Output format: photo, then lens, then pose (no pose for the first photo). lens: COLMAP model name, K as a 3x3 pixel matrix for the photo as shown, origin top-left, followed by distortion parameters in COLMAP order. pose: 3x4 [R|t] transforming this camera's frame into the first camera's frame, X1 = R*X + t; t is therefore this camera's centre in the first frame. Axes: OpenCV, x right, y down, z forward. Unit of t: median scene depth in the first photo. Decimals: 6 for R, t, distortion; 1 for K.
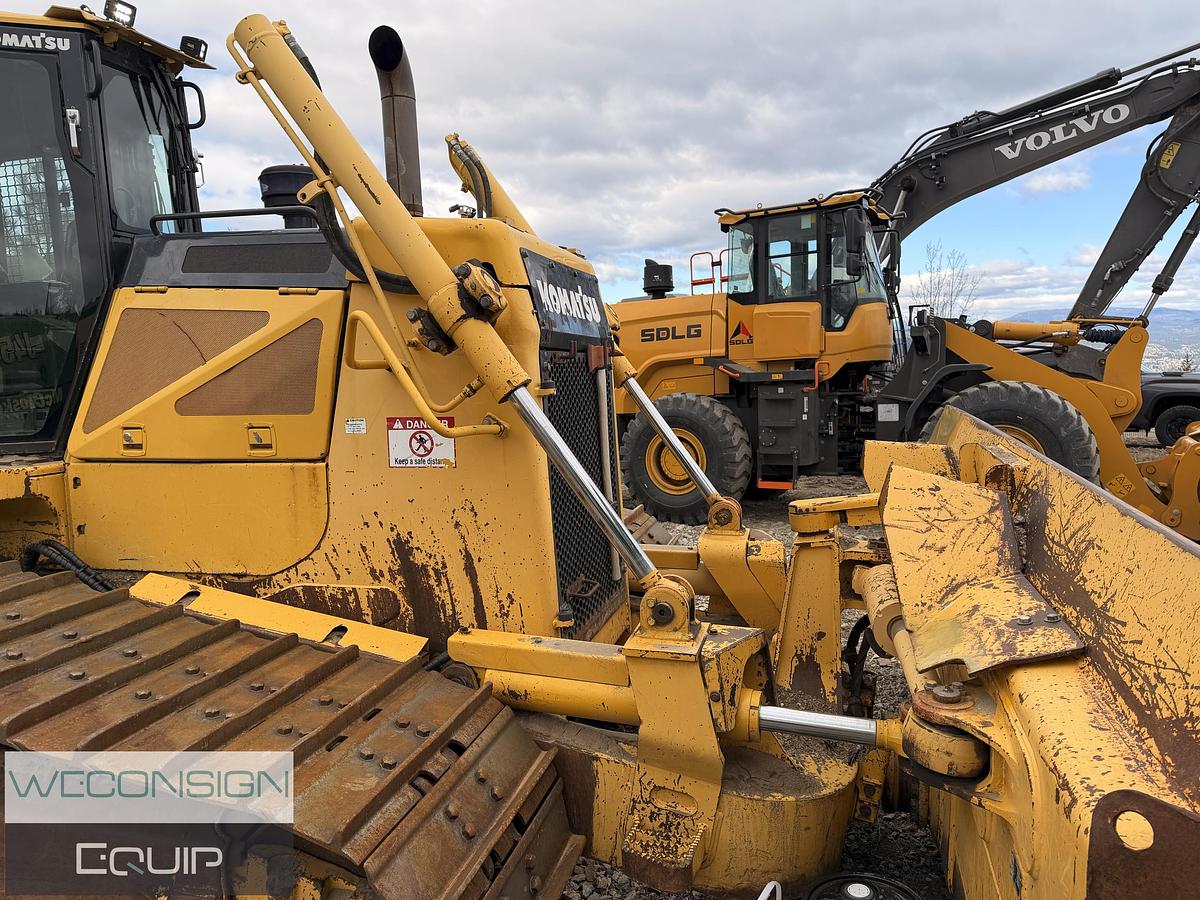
lens RADIAL K [[841.6, 0, 595.2], [0, 841.6, 443.7], [0, 0, 1]] dist [0.070652, -0.085572]
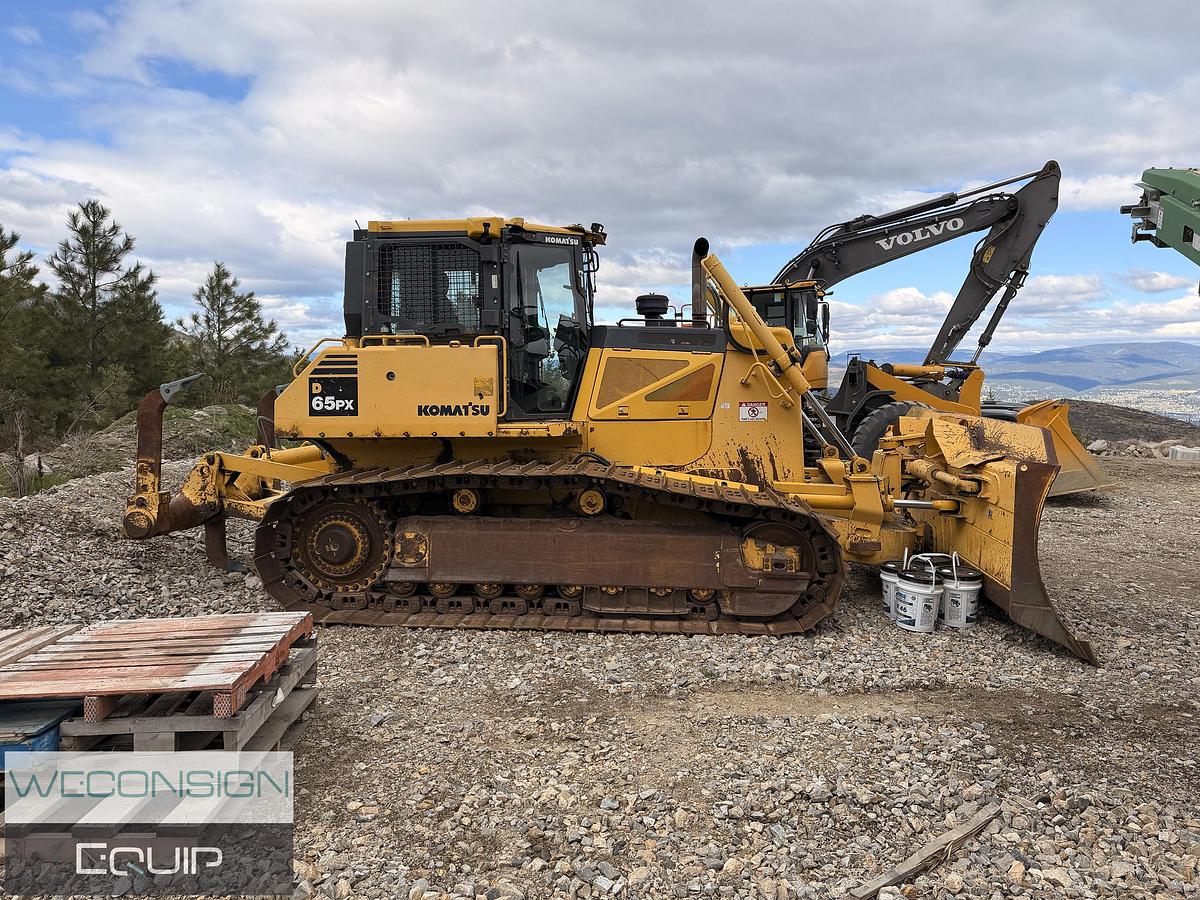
lens RADIAL K [[858.4, 0, 599.3], [0, 858.4, 438.3], [0, 0, 1]] dist [0.076546, -0.059169]
pose [[0.982746, 0.008106, 0.184783, -1.136358], [-0.000966, 0.999251, -0.038697, 0.179490], [-0.184958, 0.037851, 0.982017, -1.478489]]
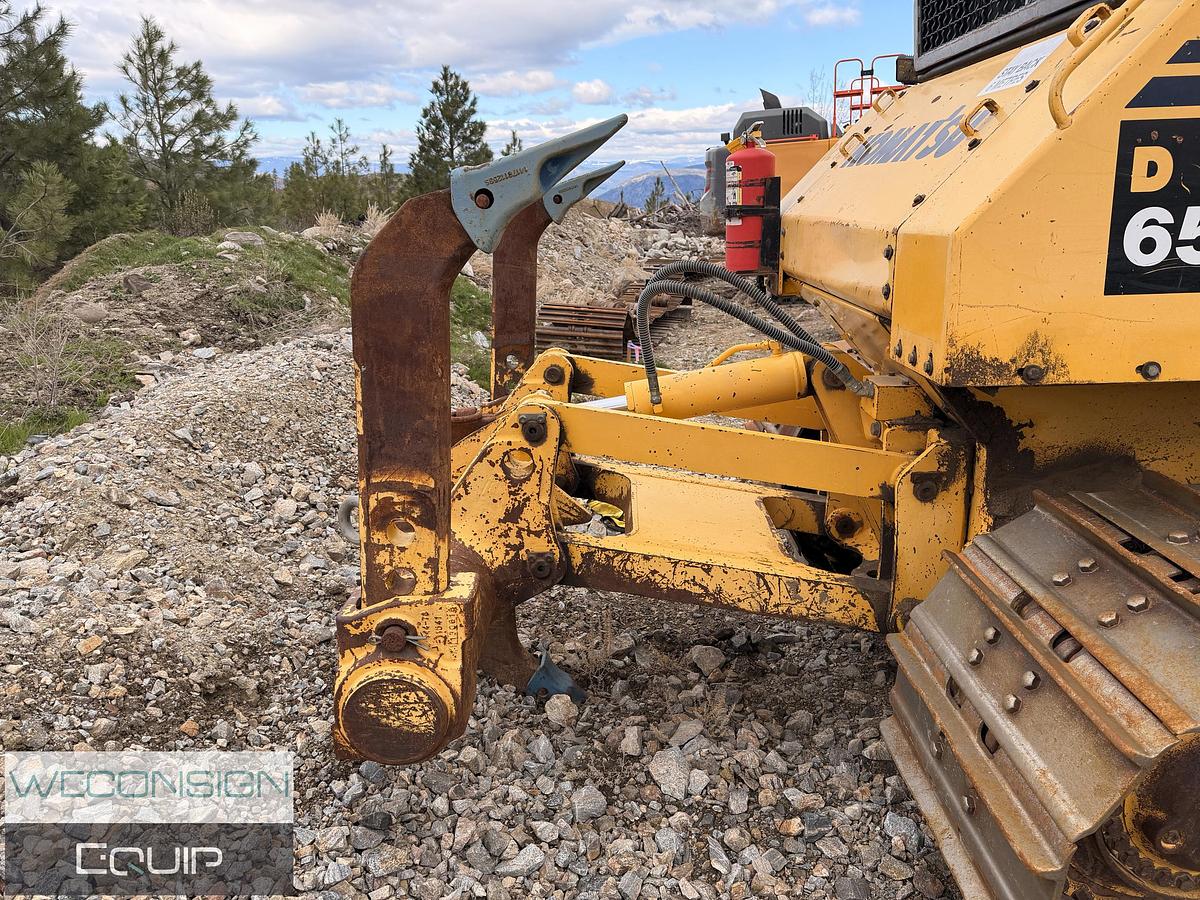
lens RADIAL K [[841.6, 0, 593.7], [0, 841.6, 444.6], [0, 0, 1]] dist [0.070652, -0.085572]
pose [[0.964337, -0.069336, 0.255433, -1.998621], [0.021350, 0.982310, 0.186042, 0.003185], [-0.263813, -0.173954, 0.948758, 0.671136]]
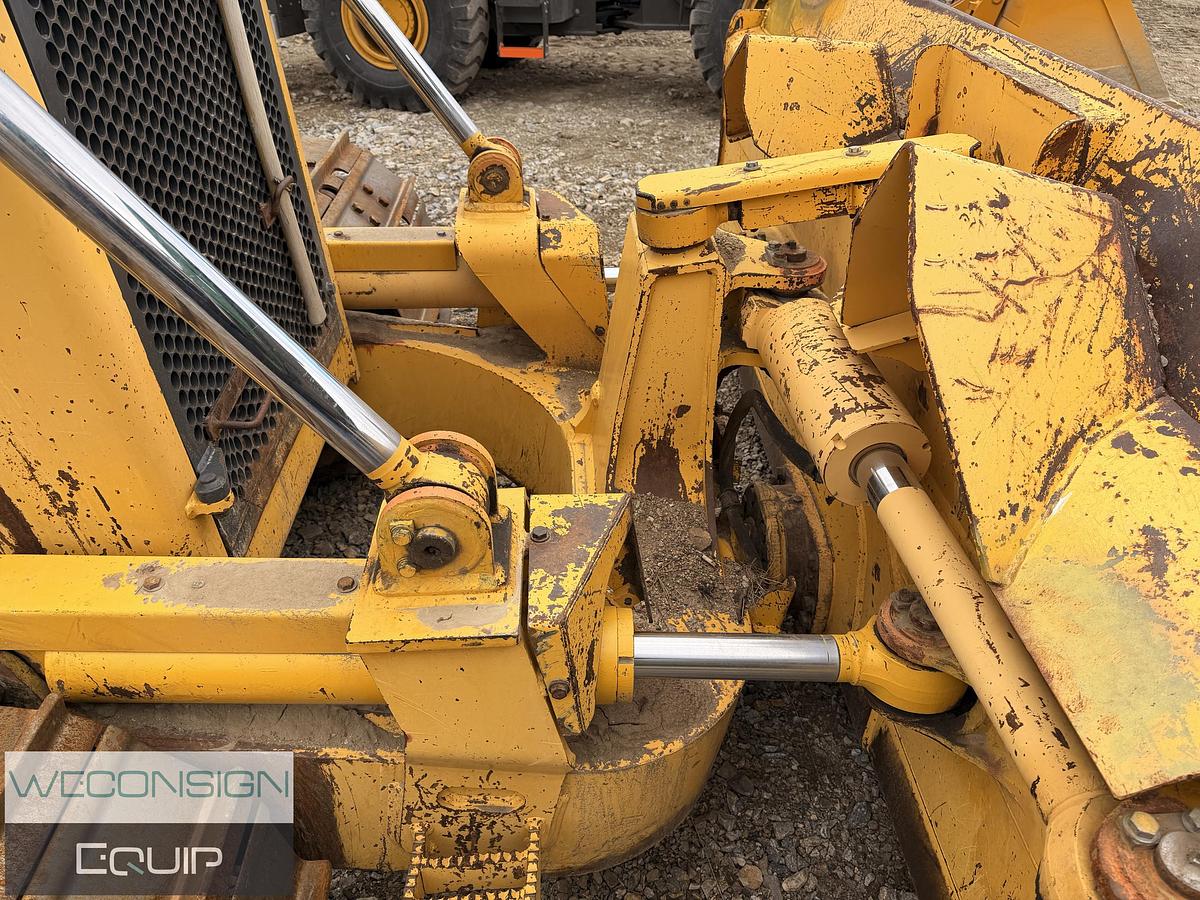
lens RADIAL K [[841.6, 0, 607.7], [0, 841.6, 449.0], [0, 0, 1]] dist [0.070652, -0.085572]
pose [[0.947018, -0.160848, 0.278002, 0.044355], [0.004748, 0.872478, 0.488631, -0.045875], [-0.321146, -0.461422, 0.827016, 0.523096]]
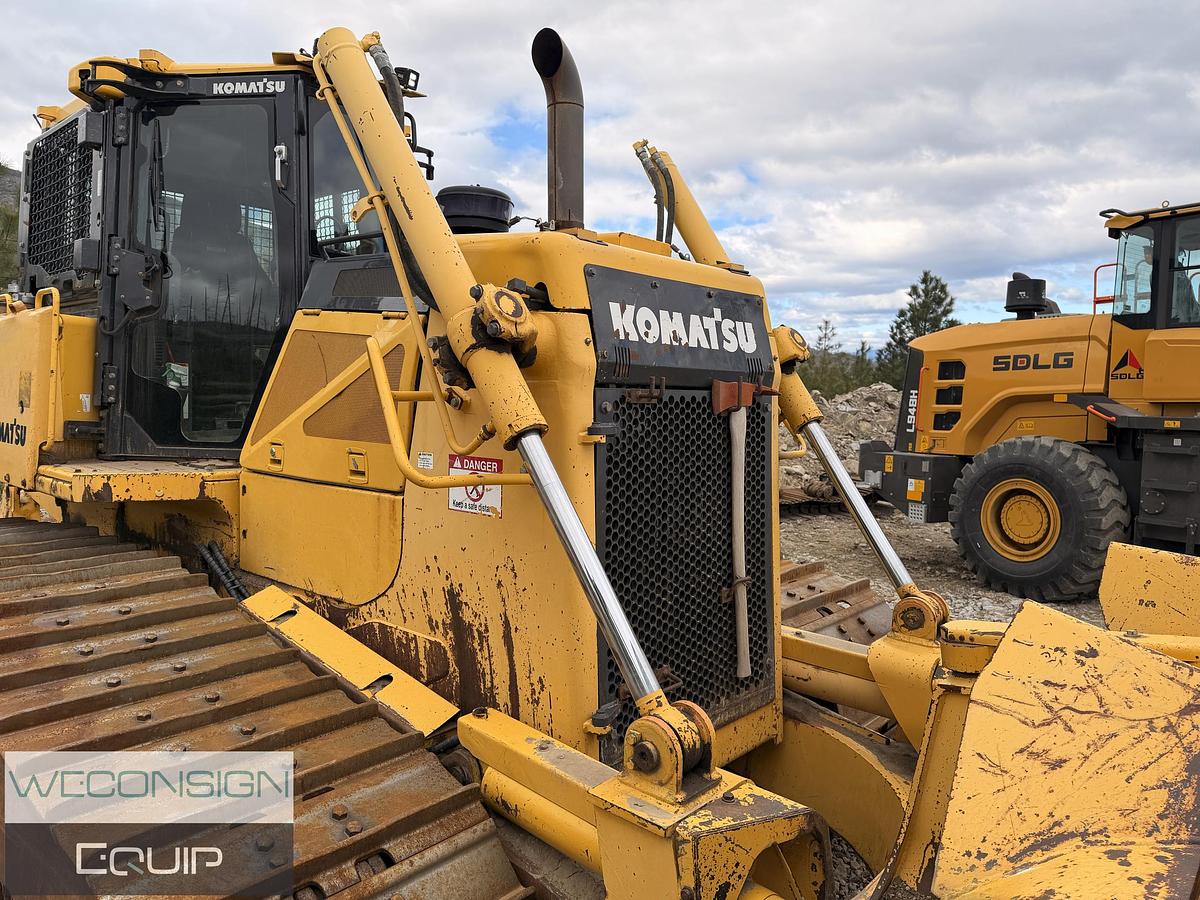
lens RADIAL K [[841.6, 0, 593.2], [0, 841.6, 439.4], [0, 0, 1]] dist [0.070652, -0.085572]
pose [[0.894345, 0.071389, -0.441645, 0.285215], [-0.083196, 0.996506, -0.007396, -0.052033], [0.439574, 0.043357, 0.897160, 0.252960]]
